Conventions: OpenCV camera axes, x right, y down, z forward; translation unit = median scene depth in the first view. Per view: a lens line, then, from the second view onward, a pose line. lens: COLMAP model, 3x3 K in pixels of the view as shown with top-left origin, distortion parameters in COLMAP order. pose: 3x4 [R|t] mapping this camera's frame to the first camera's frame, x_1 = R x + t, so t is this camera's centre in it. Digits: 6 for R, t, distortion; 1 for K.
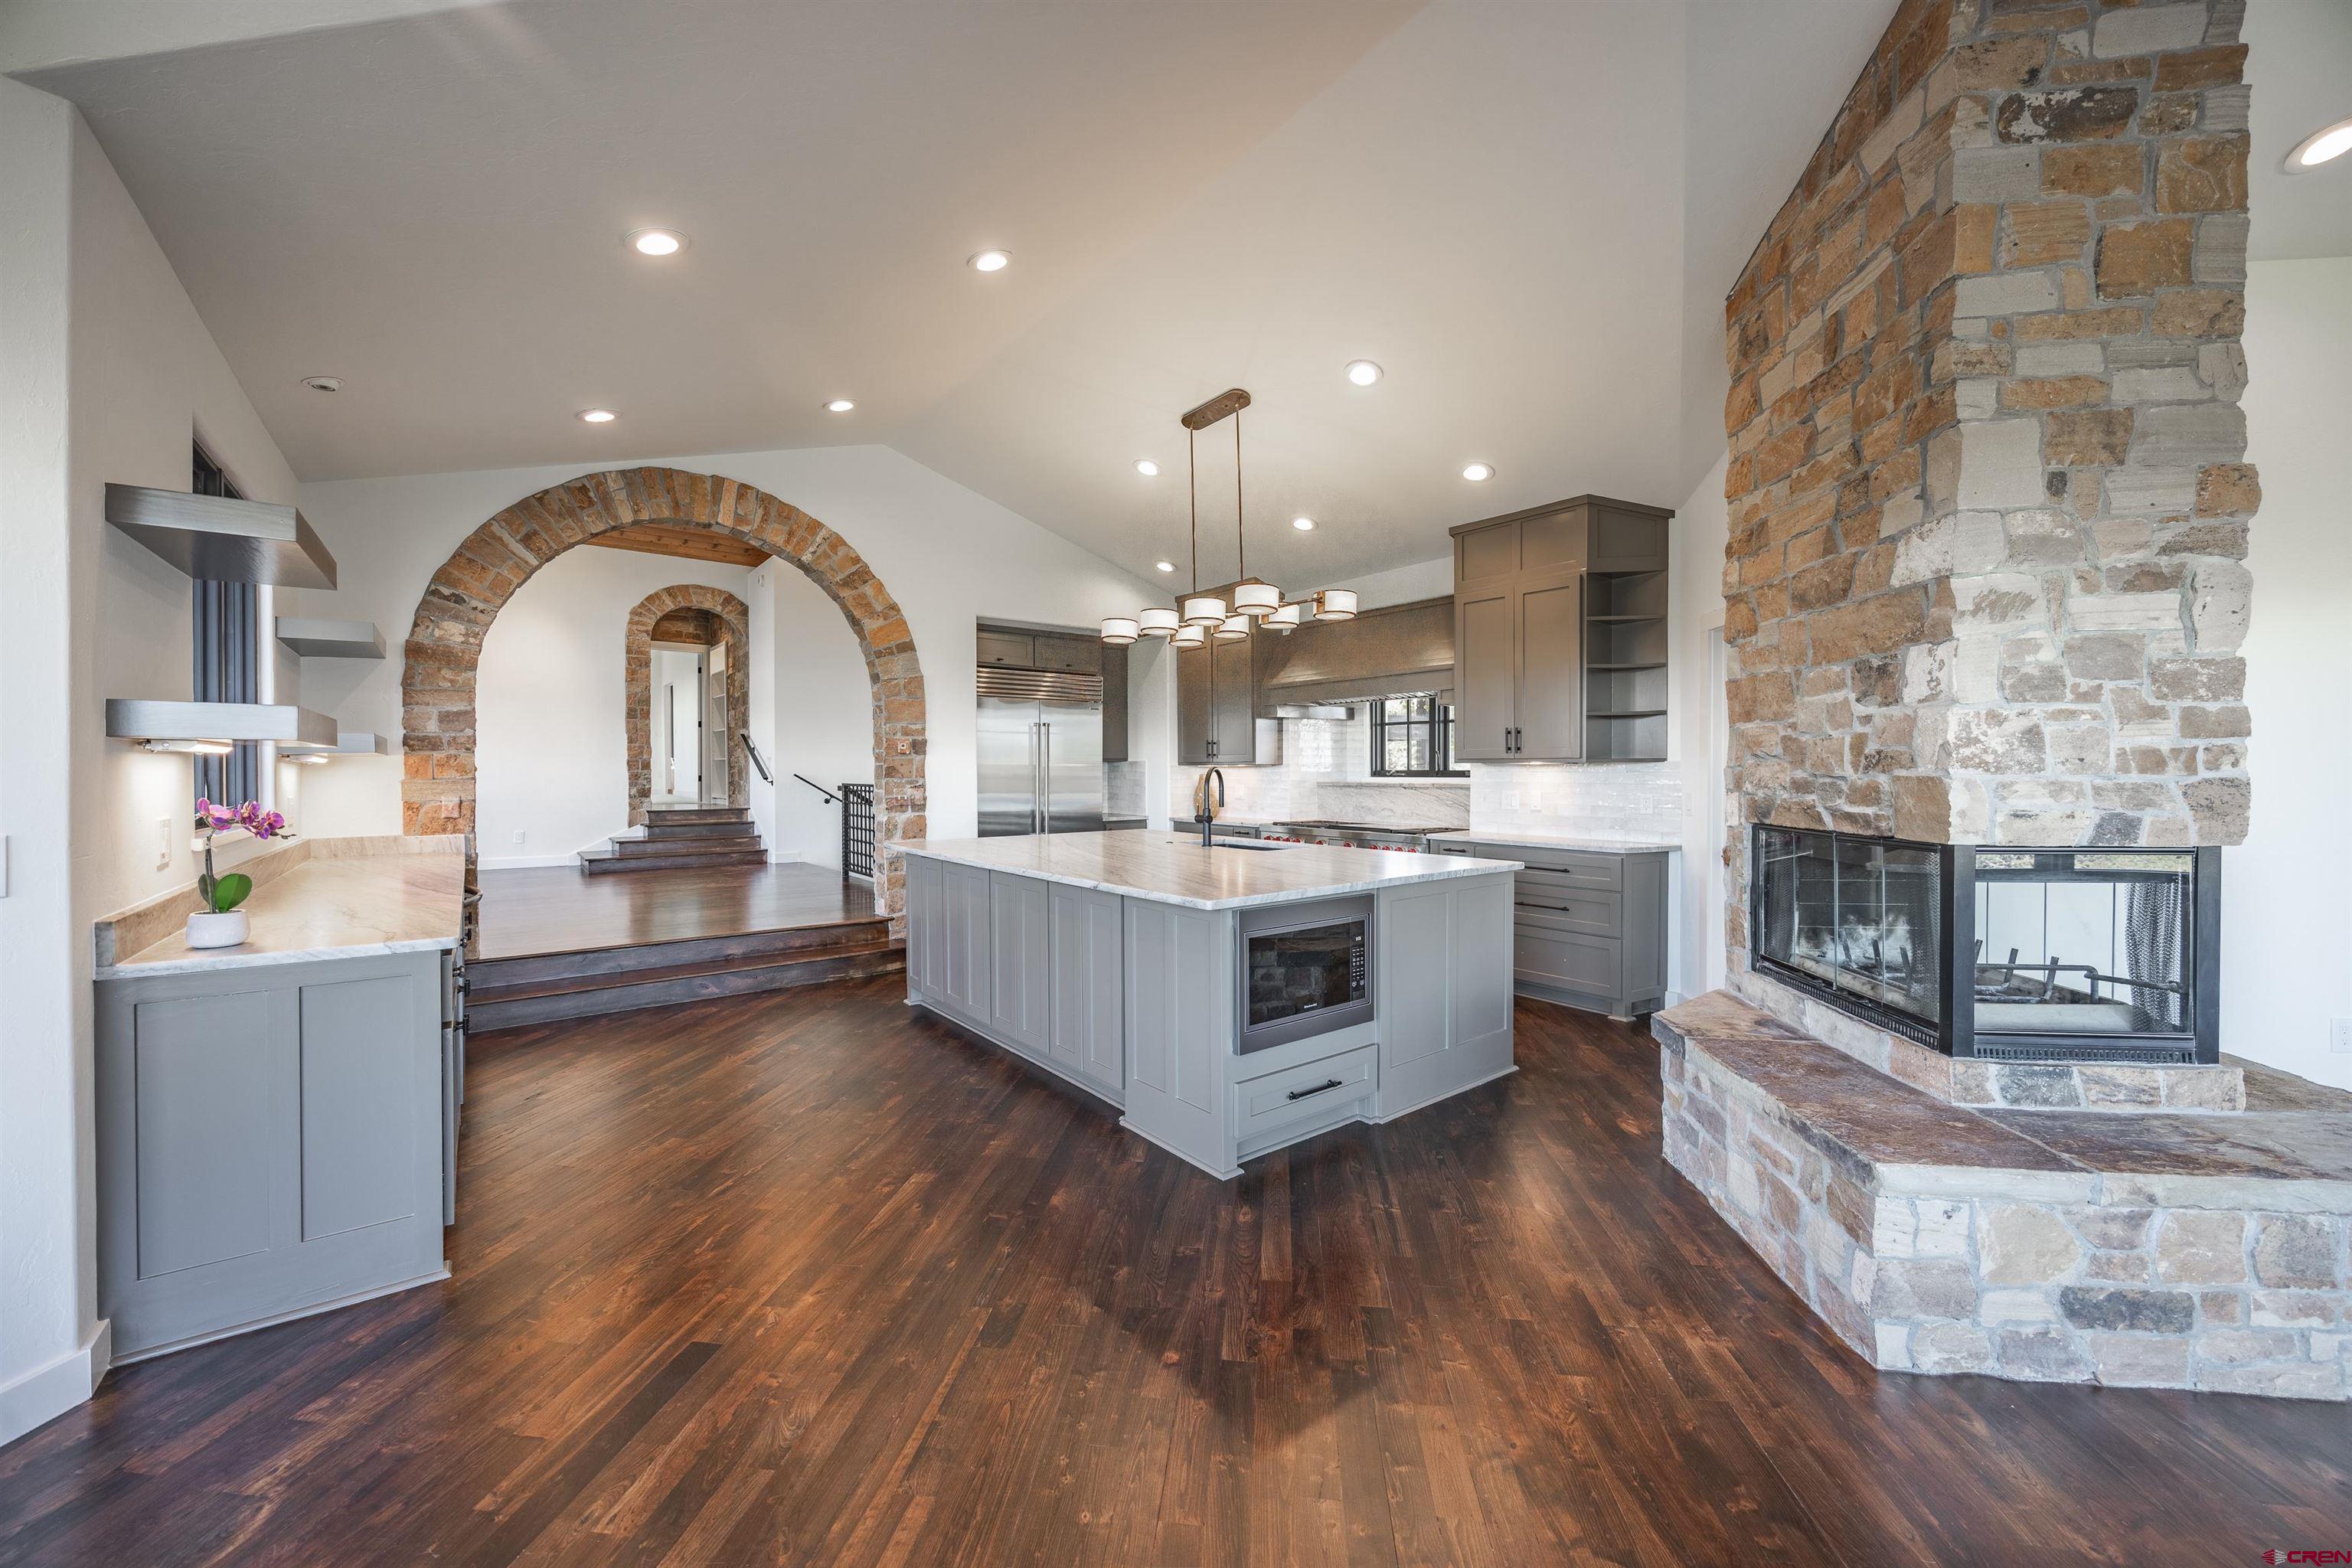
lens RADIAL K [[892.8, 0, 1191.1], [0, 892.8, 779.4], [0, 0, 1]] dist [-0.005965, 0.000466]
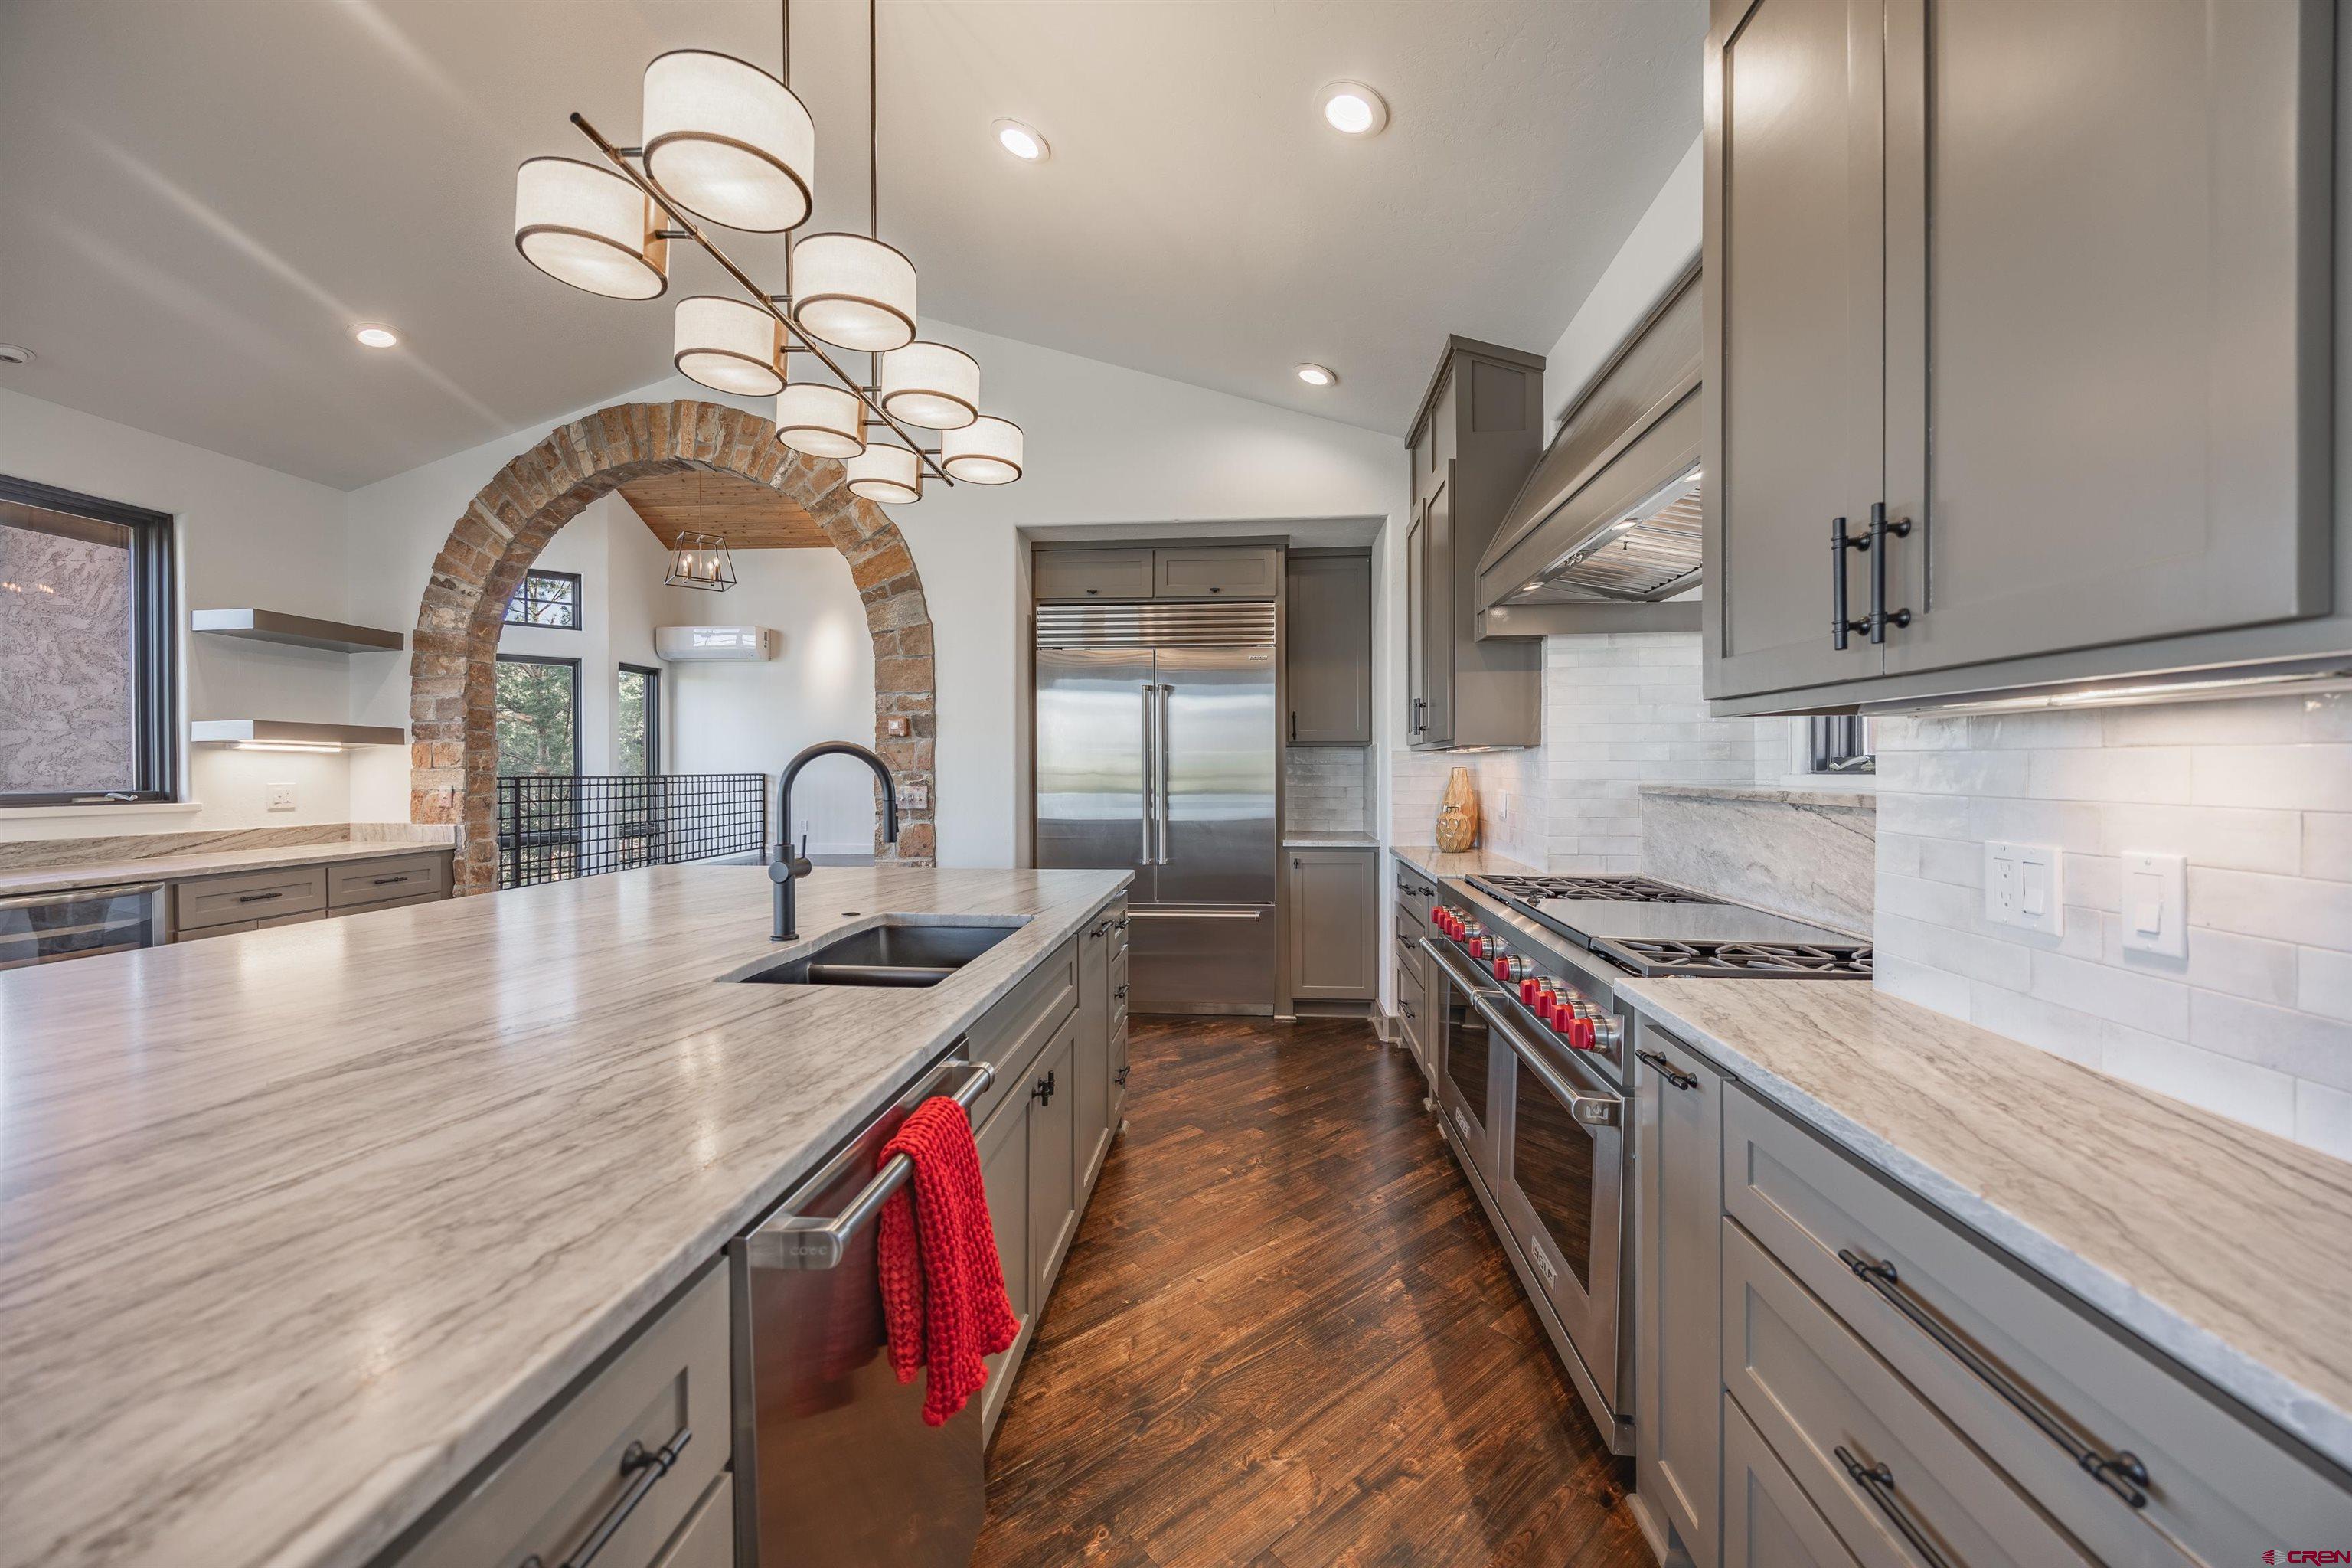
lens RADIAL K [[892.8, 0, 1181.8], [0, 892.8, 778.0], [0, 0, 1]] dist [-0.005965, 0.000466]
pose [[0.716931, 0.009475, -0.697079, 0.386060], [-0.009226, 0.999949, 0.004103, -0.000826], [0.697083, 0.003489, 0.716982, 0.759247]]
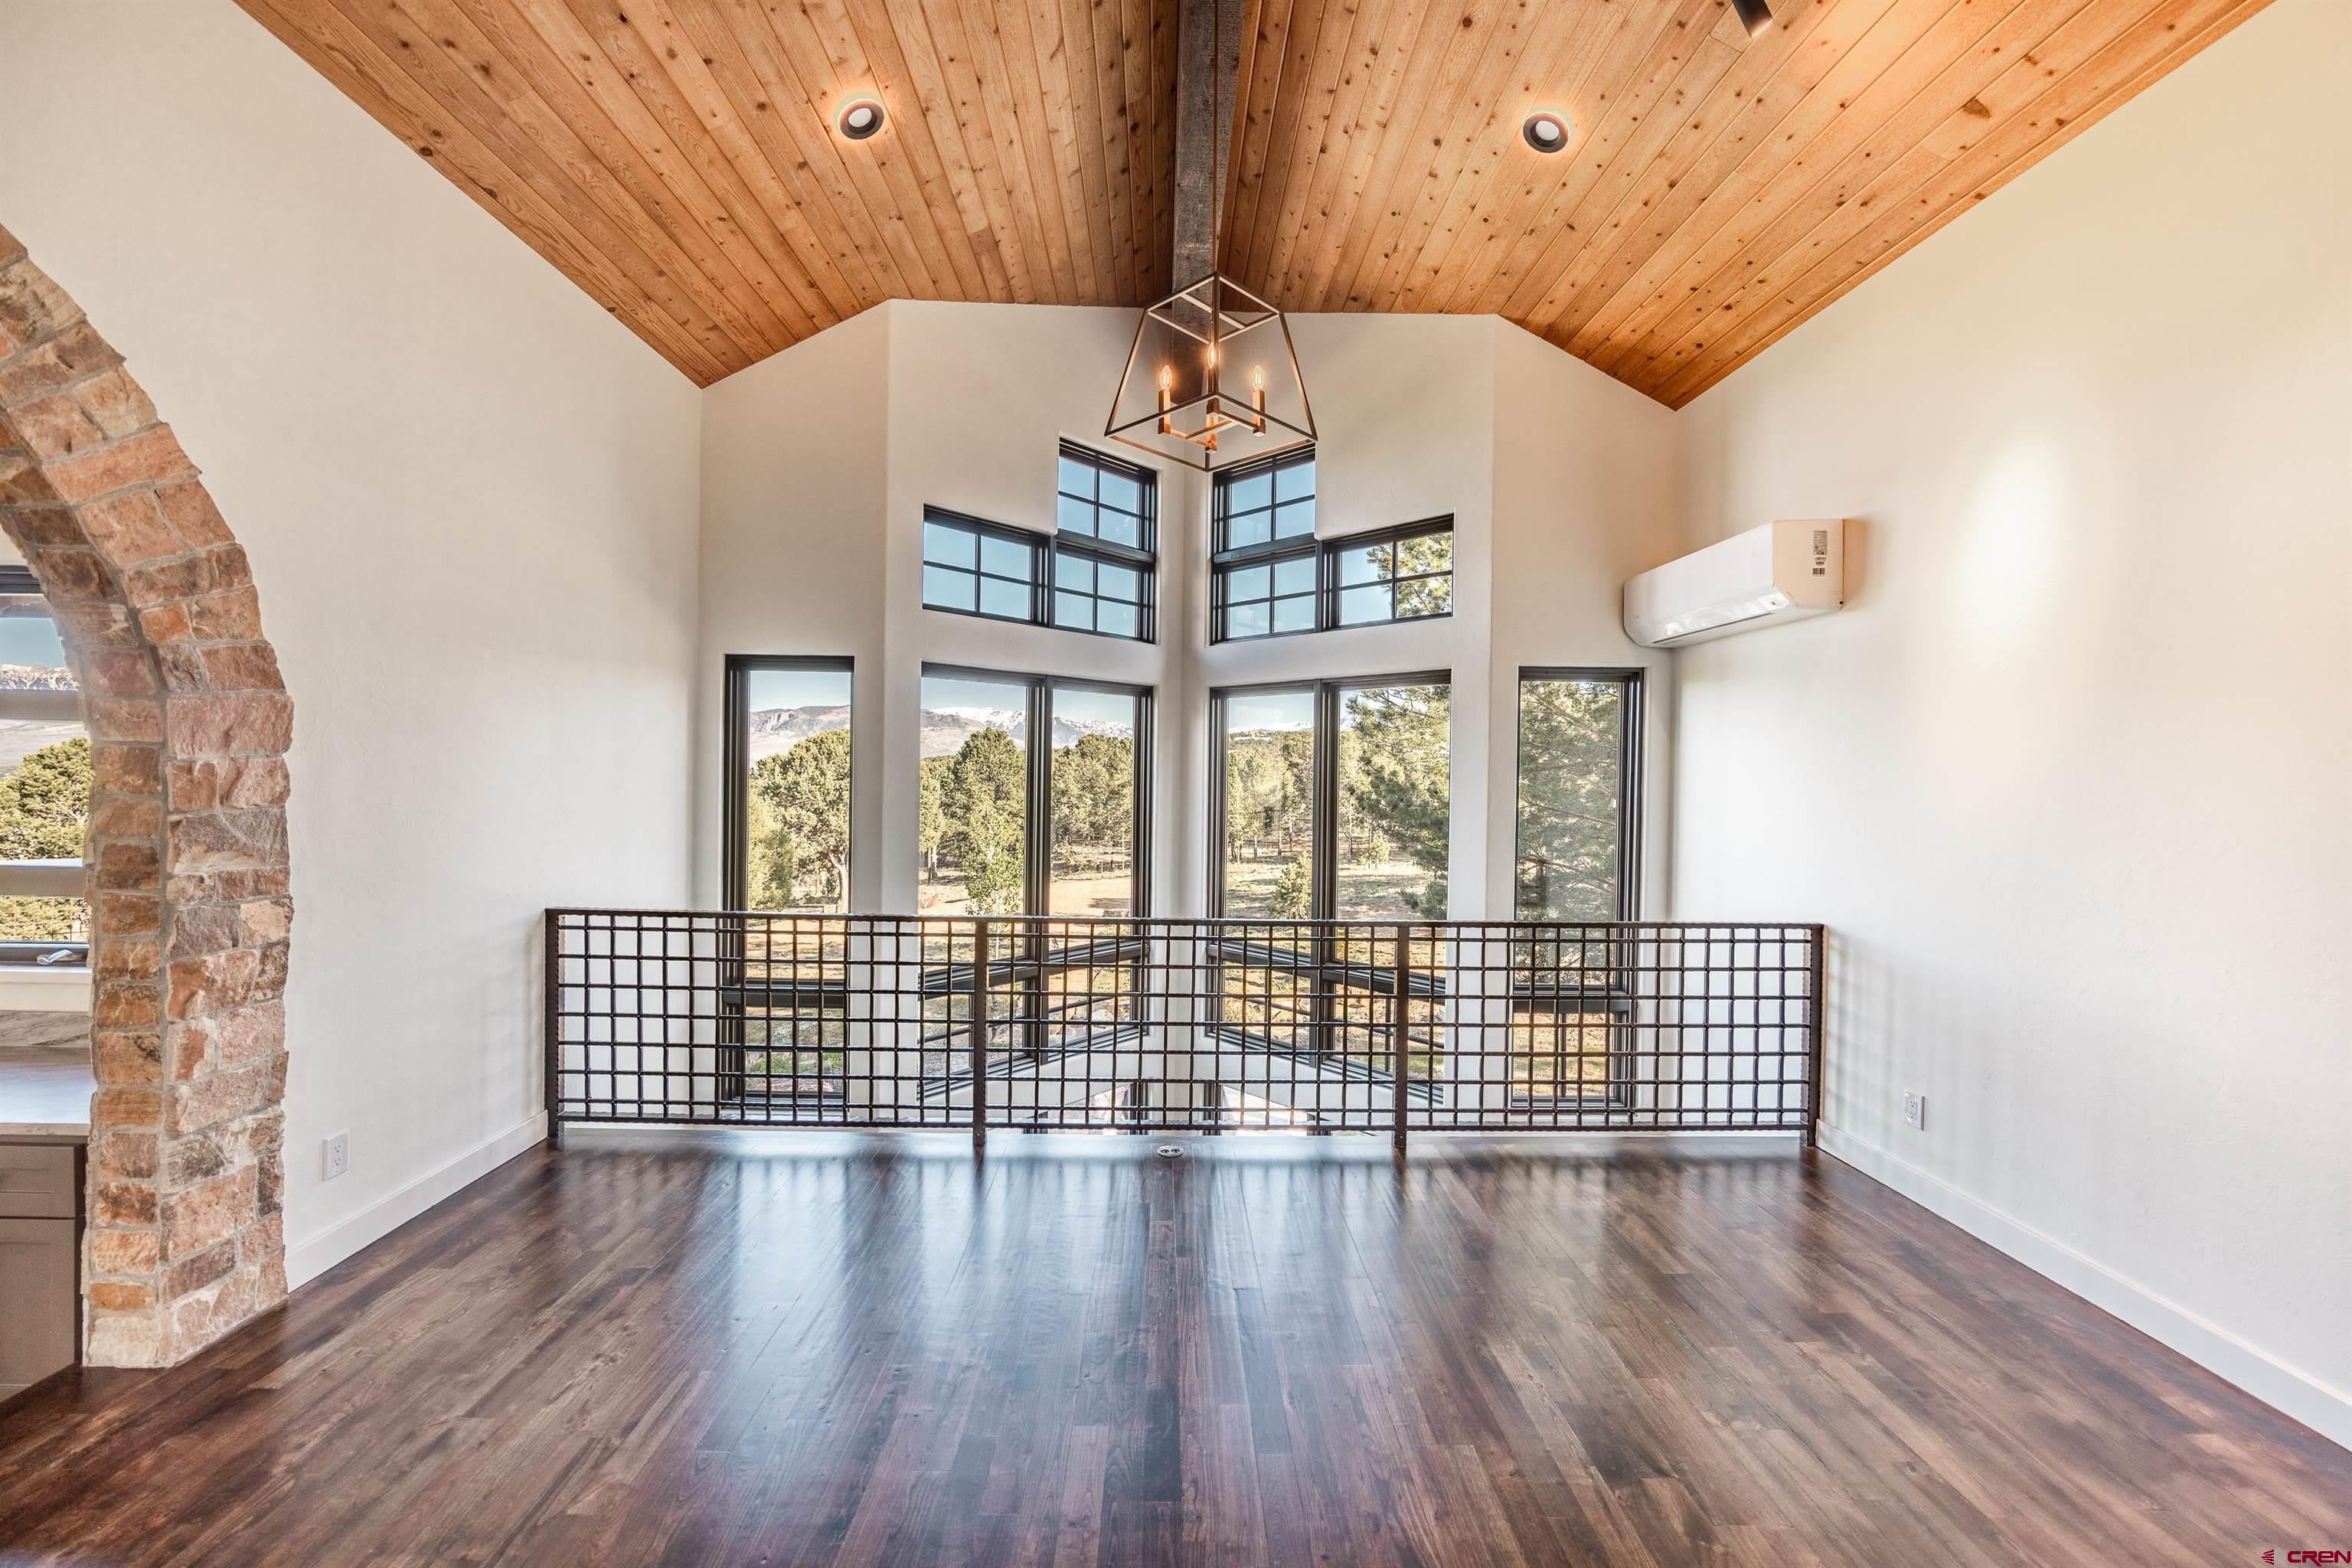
lens RADIAL K [[892.8, 0, 1172.4], [0, 892.8, 780.7], [0, 0, 1]] dist [-0.005965, 0.000466]
pose [[-0.620803, 0.001307, -0.783966, -0.130576], [-0.023476, 0.999519, 0.020257, -0.050228], [0.783615, 0.030980, -0.620474, 1.117147]]
